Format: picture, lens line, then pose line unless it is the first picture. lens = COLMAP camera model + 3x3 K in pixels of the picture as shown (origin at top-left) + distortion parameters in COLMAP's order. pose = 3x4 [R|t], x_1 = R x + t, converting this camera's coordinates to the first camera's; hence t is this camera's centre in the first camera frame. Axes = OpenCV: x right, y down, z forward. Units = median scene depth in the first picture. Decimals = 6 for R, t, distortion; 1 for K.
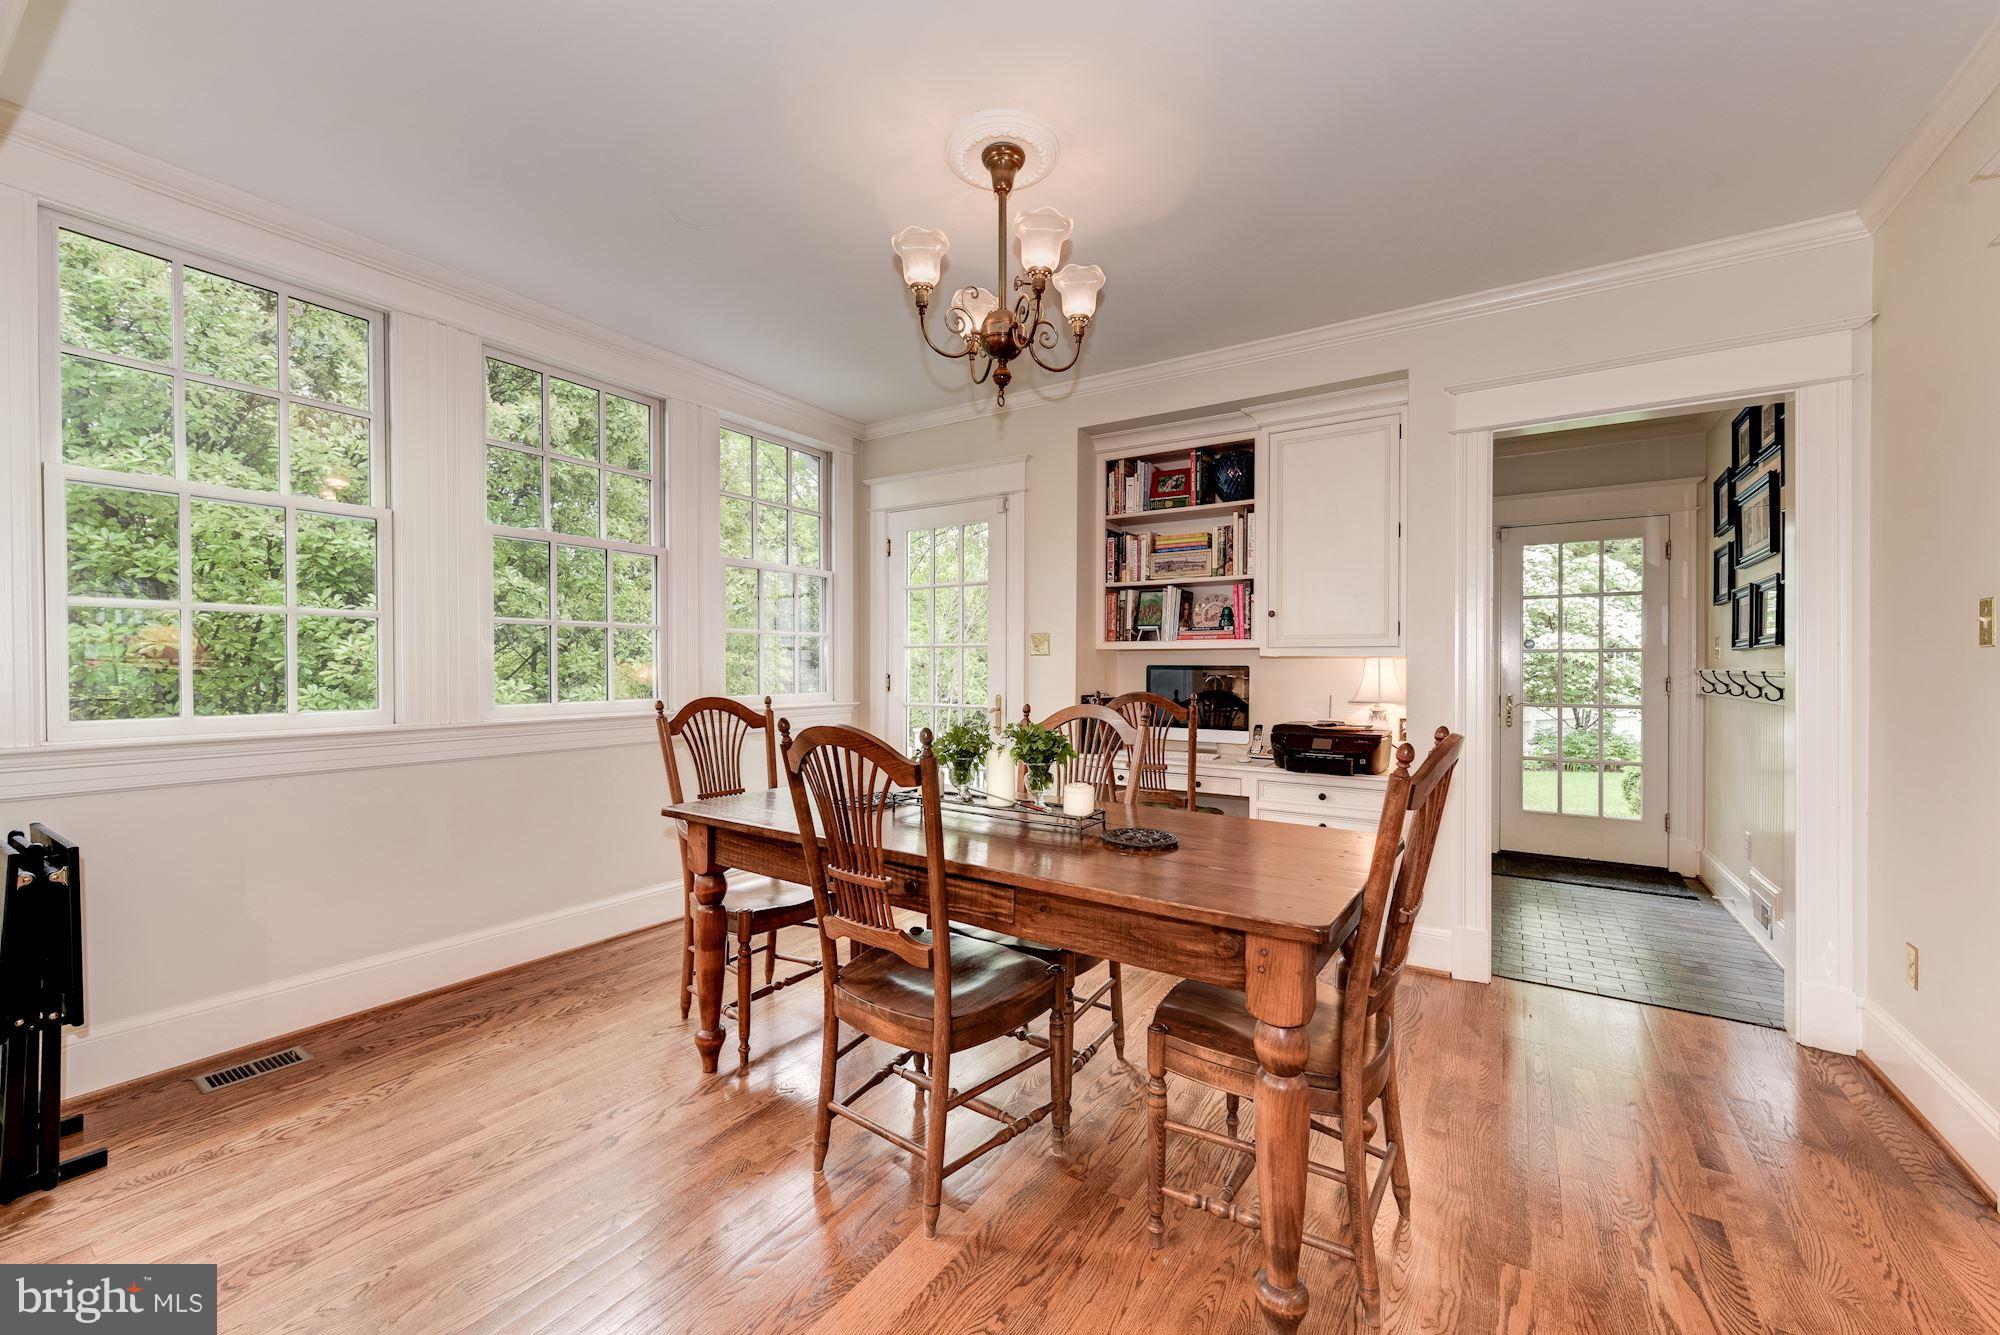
lens RADIAL K [[780.3, 0, 999.9], [0, 780.3, 668.3], [0, 0, 1]] dist [0.000076, -0.000002]
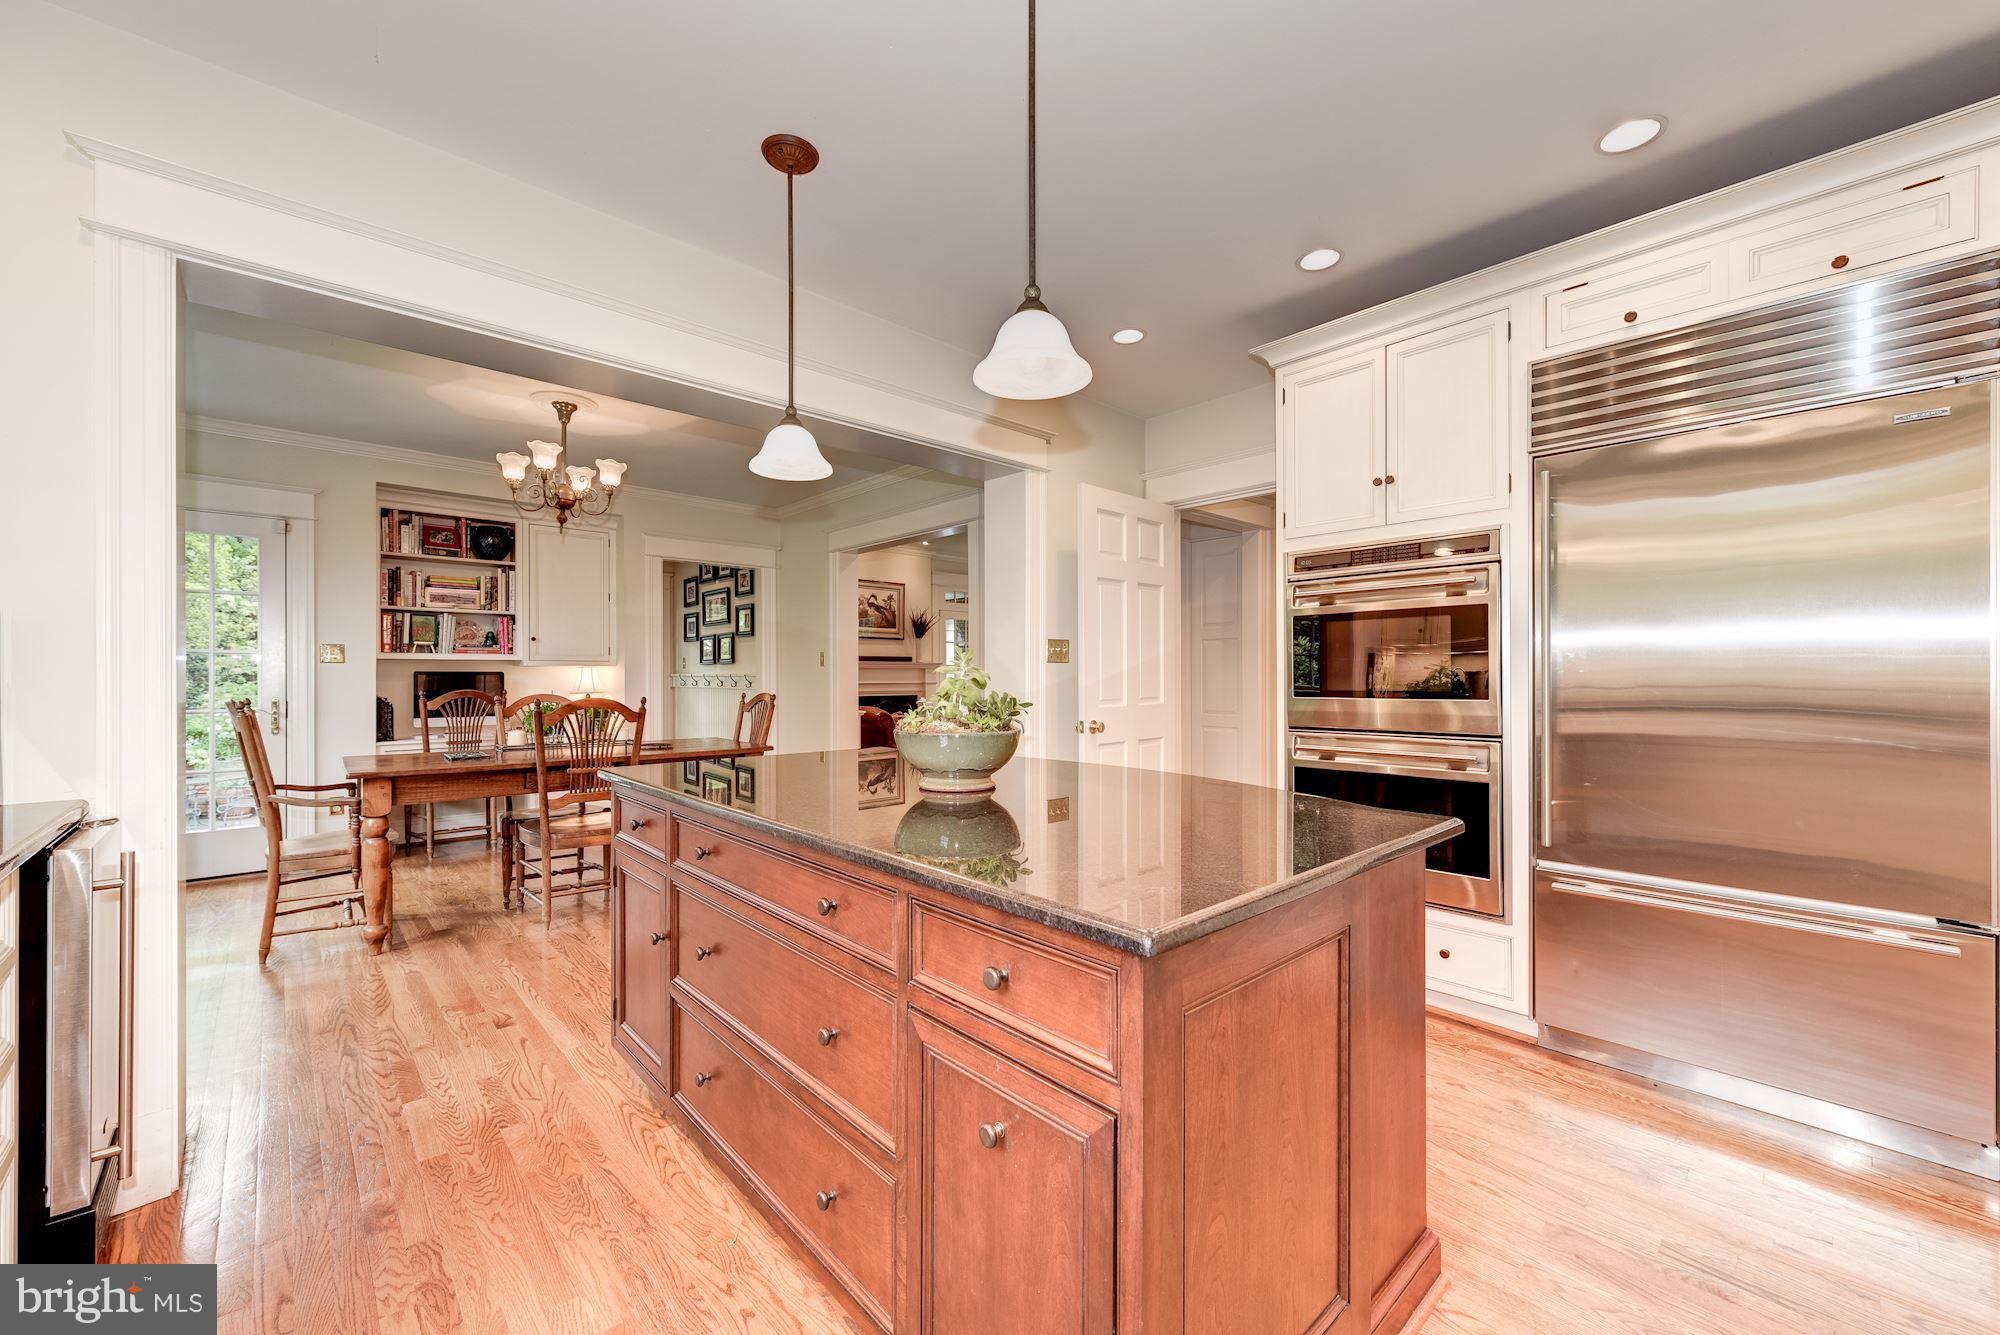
lens RADIAL K [[780.3, 0, 994.0], [0, 780.3, 672.8], [0, 0, 1]] dist [0.000076, -0.000002]
pose [[0.255422, 0.001491, 0.966828, -0.838938], [0.007718, 0.999964, -0.003582, 0.010973], [-0.966799, 0.008377, 0.255402, -0.271825]]
